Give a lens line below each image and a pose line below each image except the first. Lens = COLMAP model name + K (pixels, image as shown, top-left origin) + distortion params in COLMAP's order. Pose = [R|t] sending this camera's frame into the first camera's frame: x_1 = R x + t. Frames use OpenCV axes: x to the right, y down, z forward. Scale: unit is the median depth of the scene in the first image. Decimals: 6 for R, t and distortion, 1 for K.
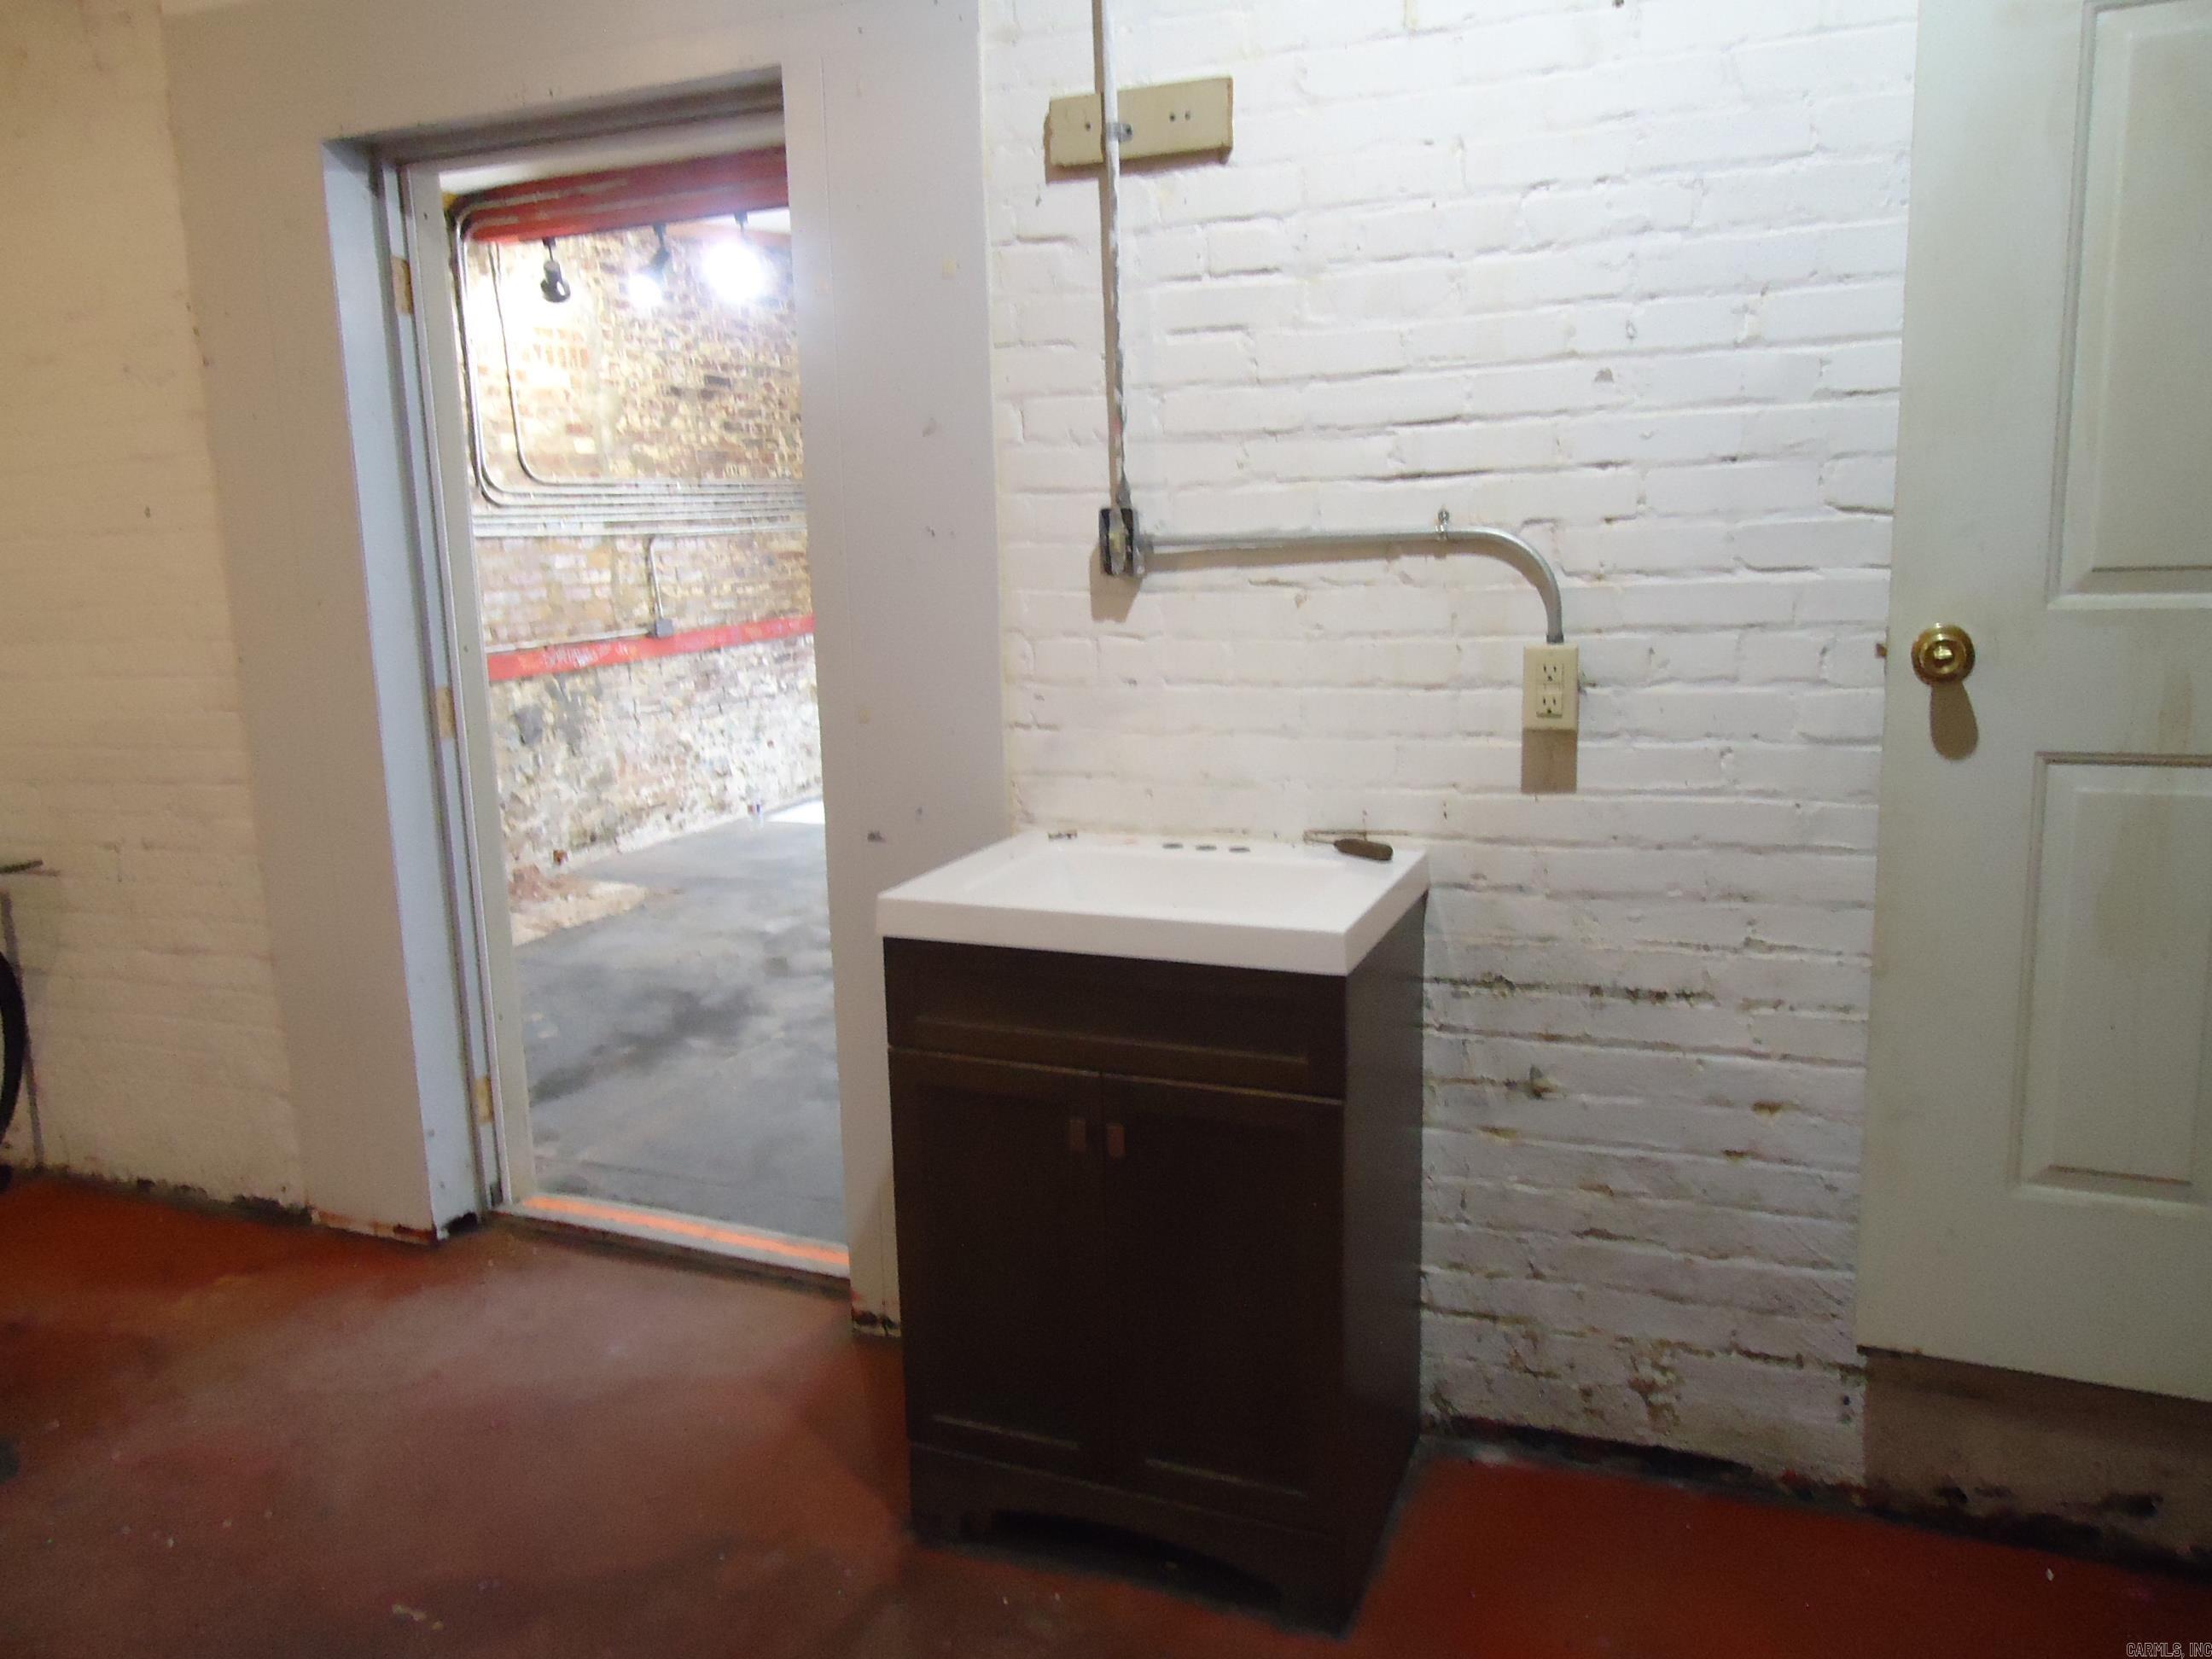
lens RADIAL K [[1603.0, 0, 1097.3], [0, 1603.0, 823.1], [0, 0, 1]] dist [-0.009128, 0.004648]
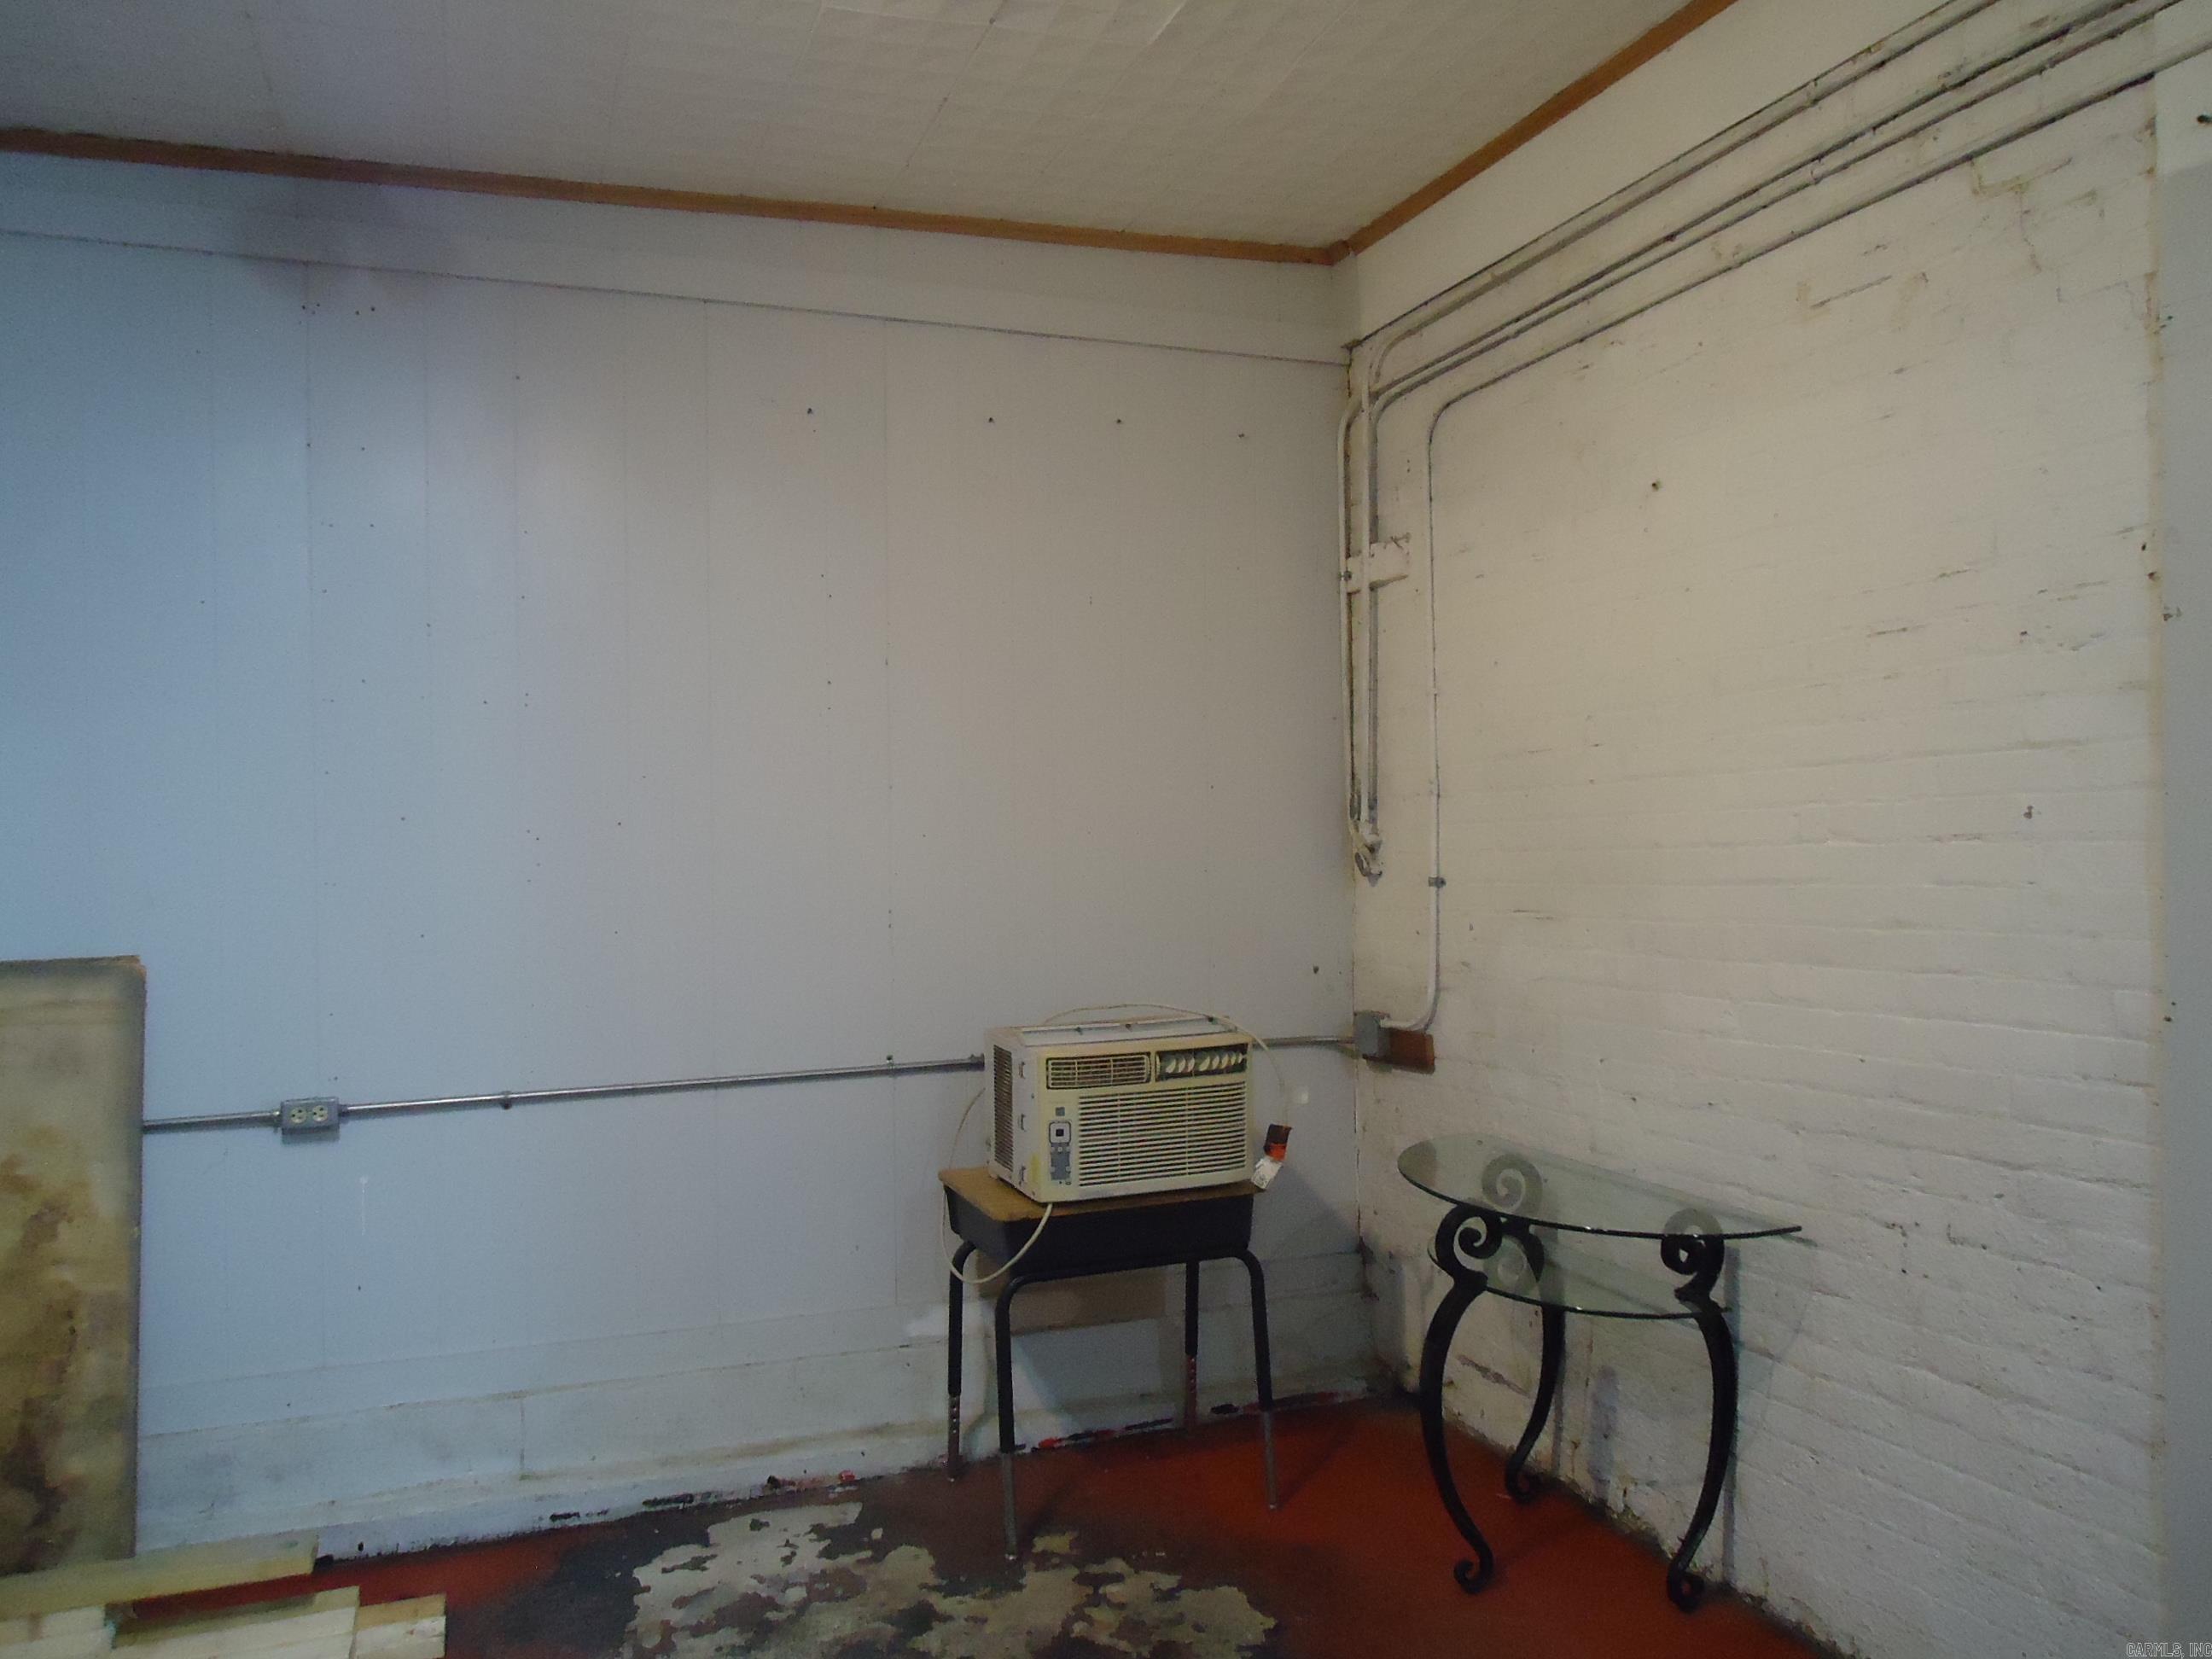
lens RADIAL K [[1603.0, 0, 1116.1], [0, 1603.0, 832.6], [0, 0, 1]] dist [-0.009128, 0.004648]
pose [[0.709771, 0.022663, -0.704068, -0.607671], [-0.135326, 0.985253, -0.104708, -0.075541], [0.691312, 0.169597, 0.702370, 0.263370]]
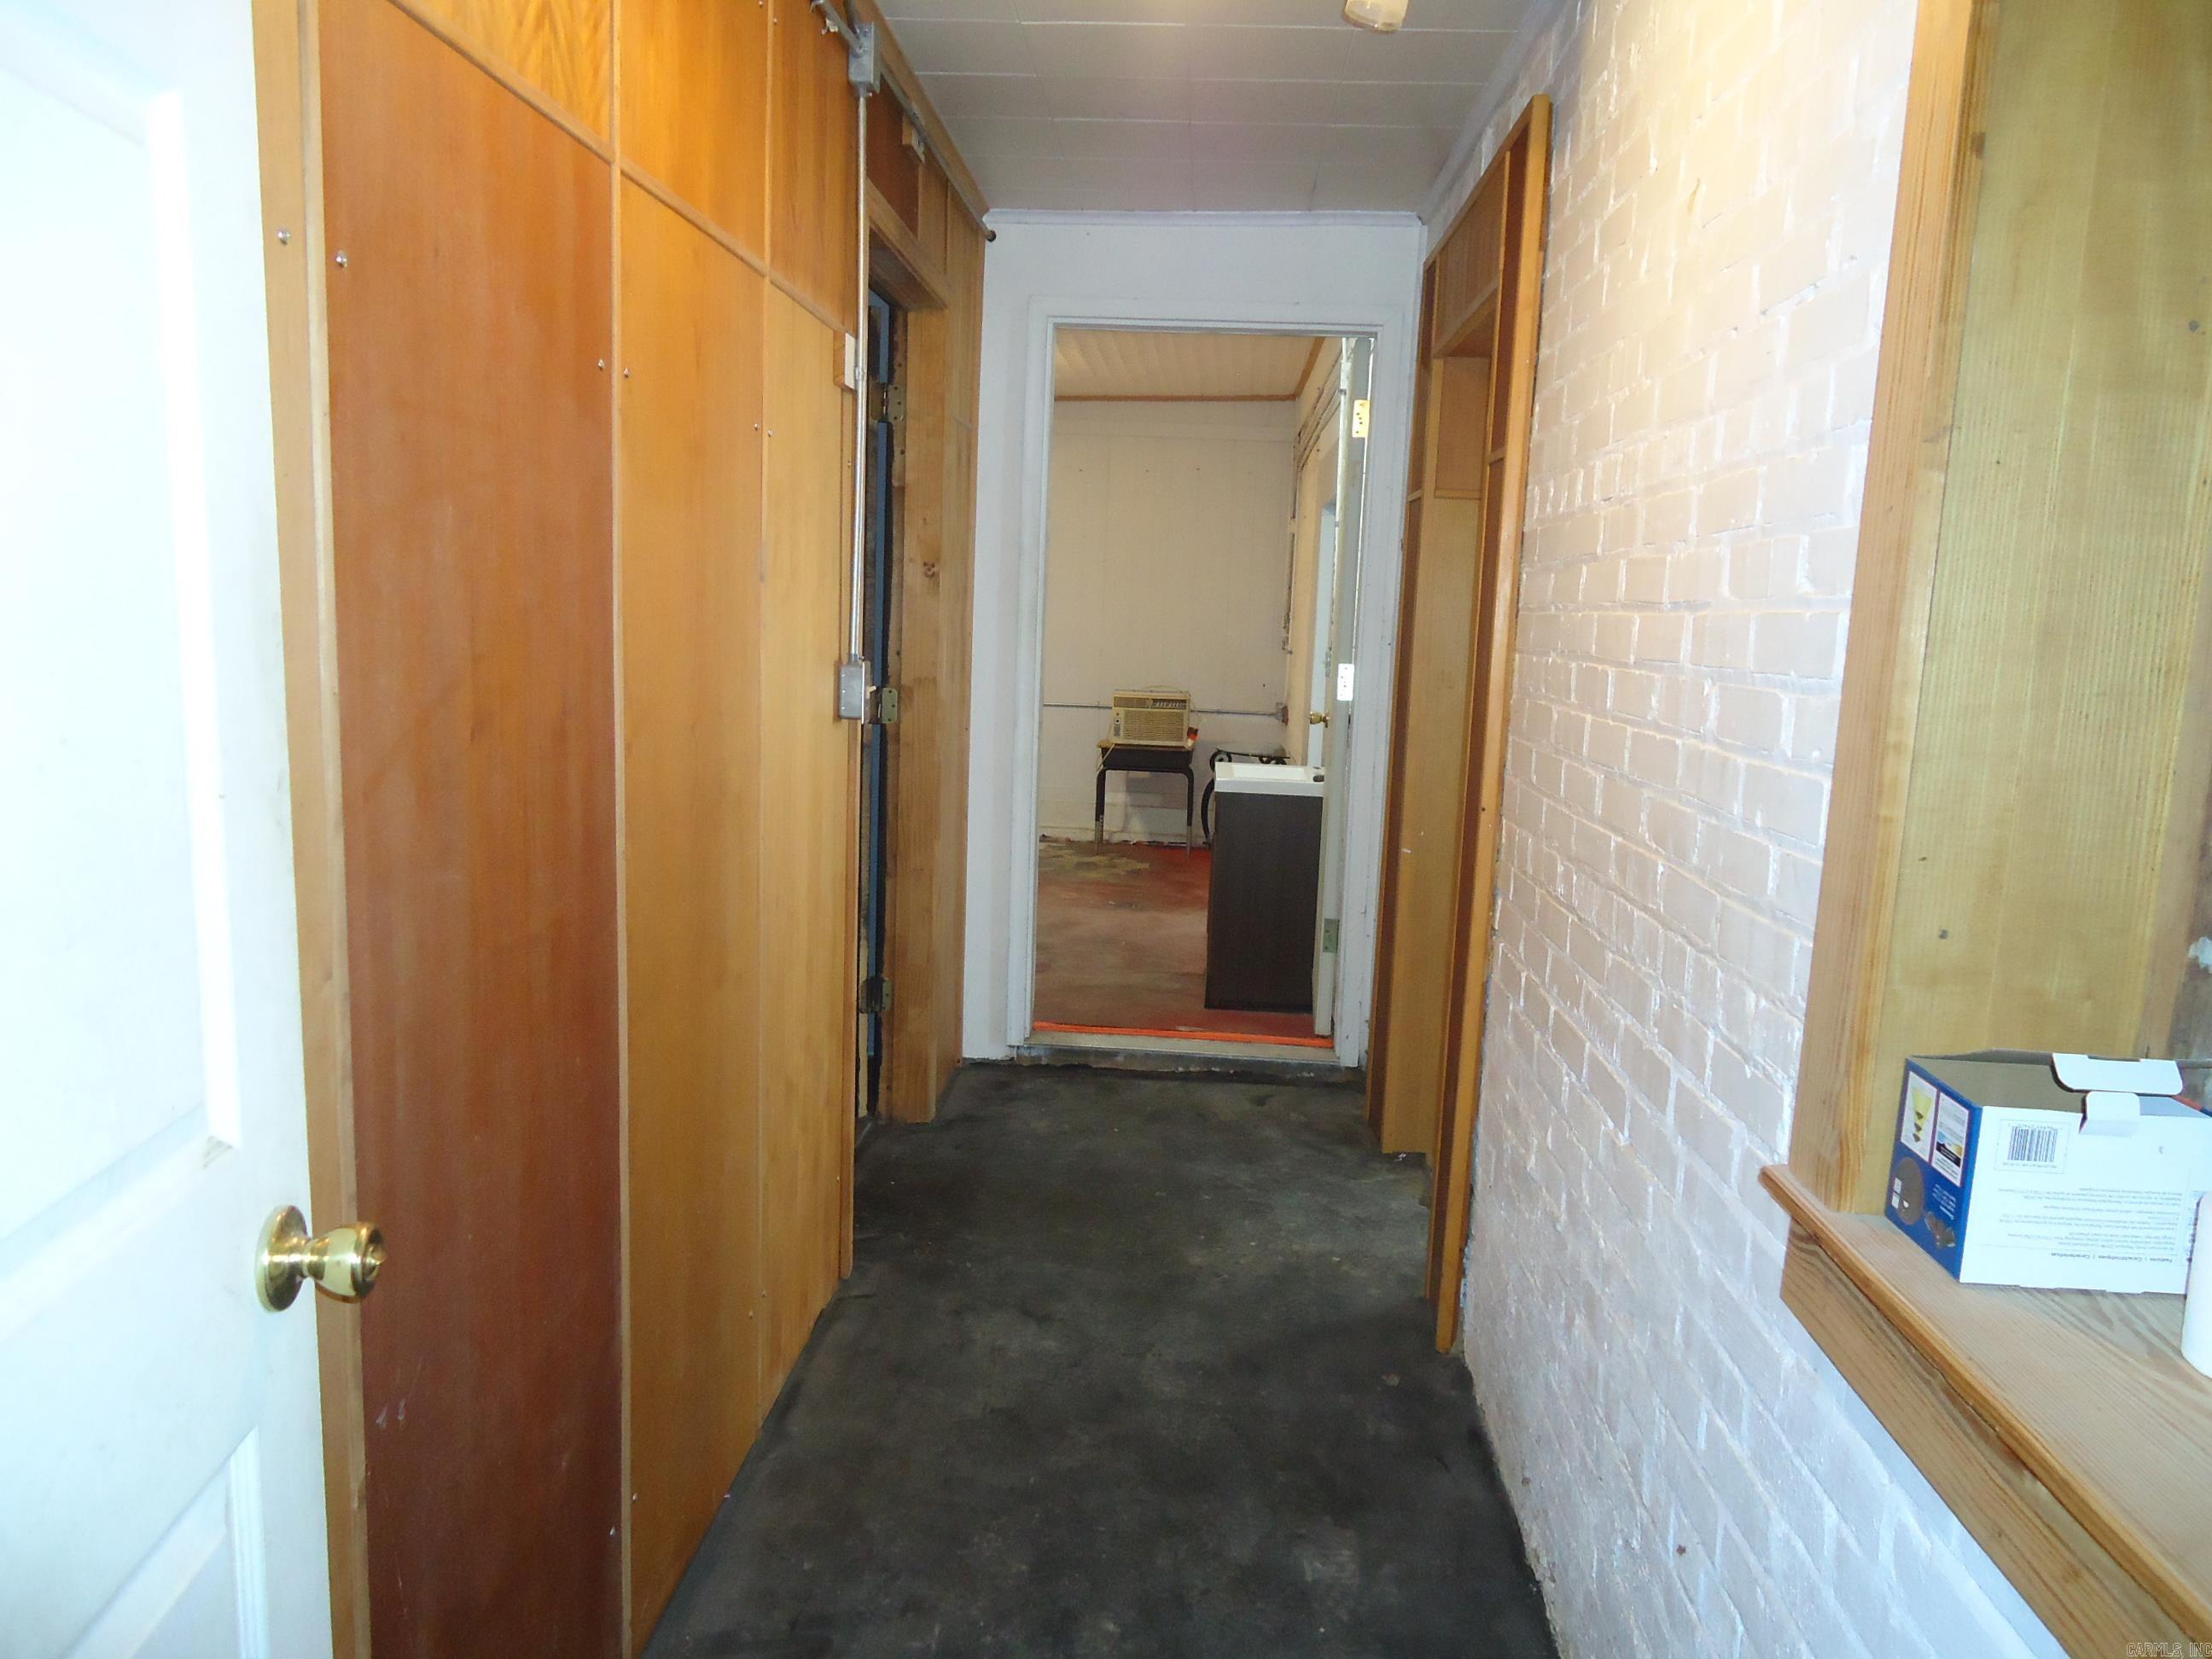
lens RADIAL K [[1603.0, 0, 1093.9], [0, 1603.0, 829.7], [0, 0, 1]] dist [-0.009128, 0.004648]
pose [[0.326576, 0.172328, -0.929328, 2.885280], [-0.220229, 0.970049, 0.102488, -0.107069], [0.919156, 0.171195, 0.354746, -0.375718]]
